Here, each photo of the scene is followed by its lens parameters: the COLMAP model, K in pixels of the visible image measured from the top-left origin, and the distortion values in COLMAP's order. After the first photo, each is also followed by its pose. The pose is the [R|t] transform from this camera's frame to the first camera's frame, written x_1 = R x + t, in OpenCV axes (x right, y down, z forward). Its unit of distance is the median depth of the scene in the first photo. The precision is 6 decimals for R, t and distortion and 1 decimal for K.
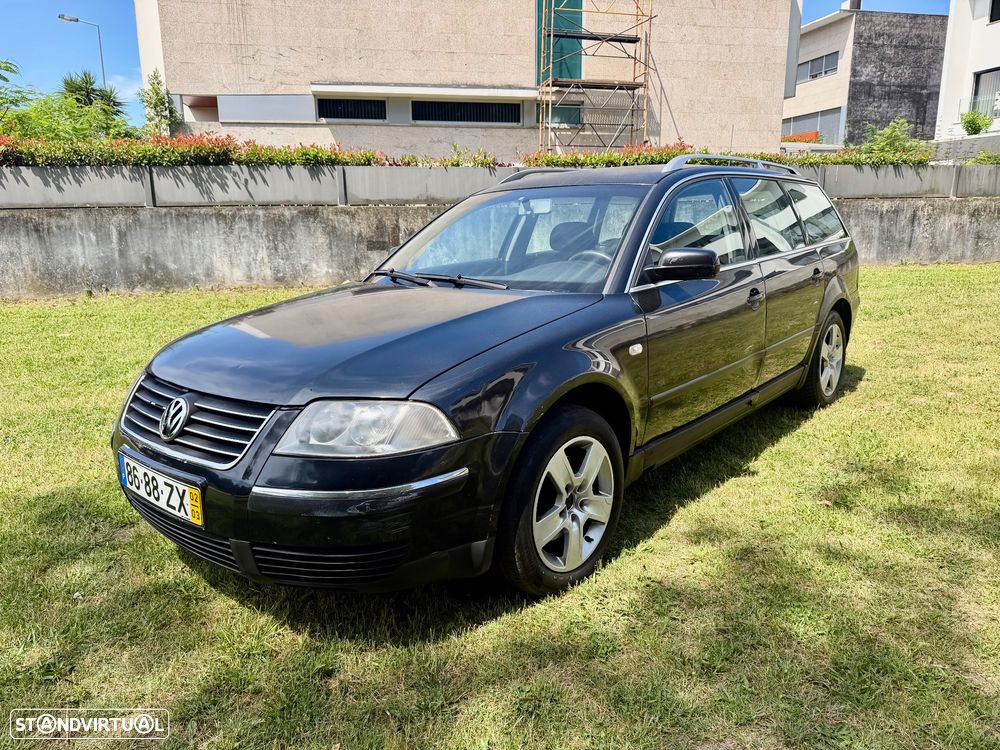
lens RADIAL K [[744.0, 0, 501.0], [0, 744.0, 367.0], [0, 0, 1]] dist [0.005576, -0.018798]
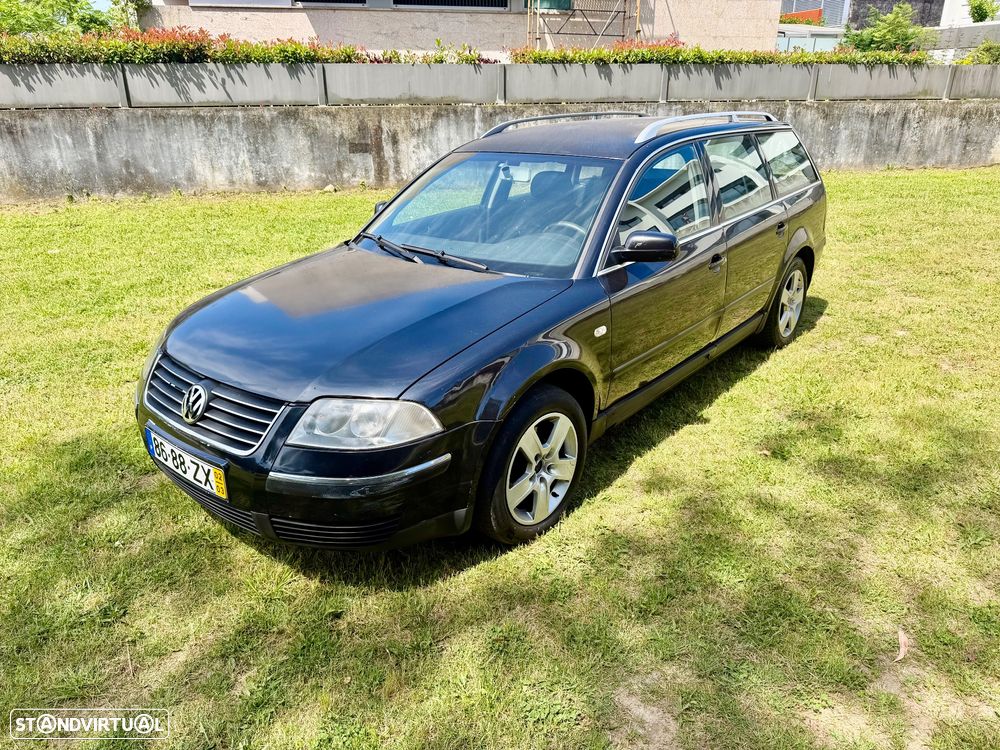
lens RADIAL K [[744.0, 0, 502.4], [0, 744.0, 379.7], [0, 0, 1]] dist [0.005576, -0.018798]
pose [[0.999808, 0.001877, 0.019485, 0.006704], [-0.005181, 0.985266, 0.170953, -0.080118], [-0.018877, -0.171021, 0.985087, -0.065001]]
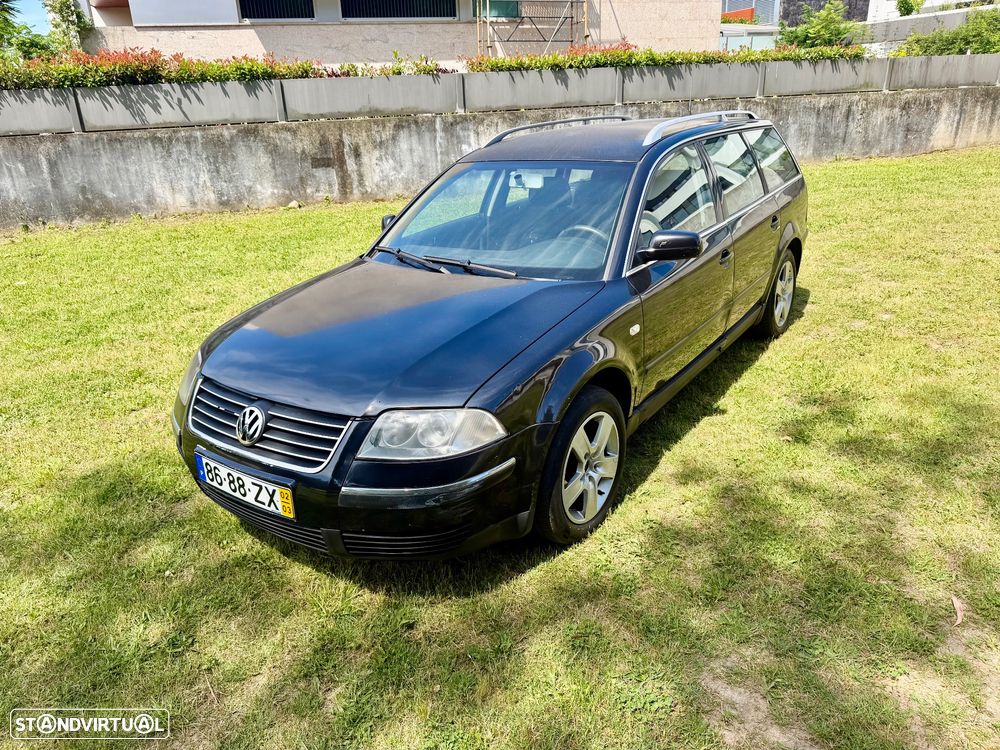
lens RADIAL K [[744.0, 0, 501.2], [0, 744.0, 379.3], [0, 0, 1]] dist [0.005576, -0.018798]
pose [[0.995154, -0.059592, 0.078208, -0.067423], [0.046217, 0.985563, 0.162878, -0.081631], [-0.086785, -0.158475, 0.983542, -0.071240]]
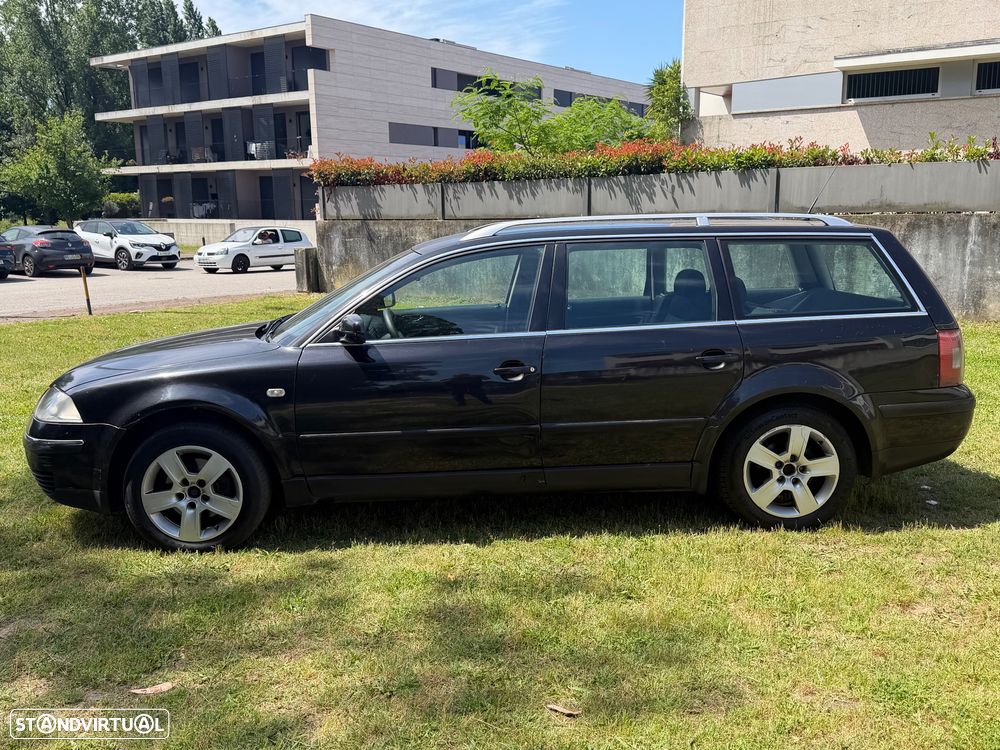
lens RADIAL K [[966.8, 0, 470.5], [0, 966.8, 381.9], [0, 0, 1]] dist [-0.012677, 0.000000]
pose [[0.676713, 0.123711, -0.725779, 0.907528], [-0.133104, 0.990095, 0.044658, -0.091140], [0.724115, 0.066383, 0.686477, 0.065661]]
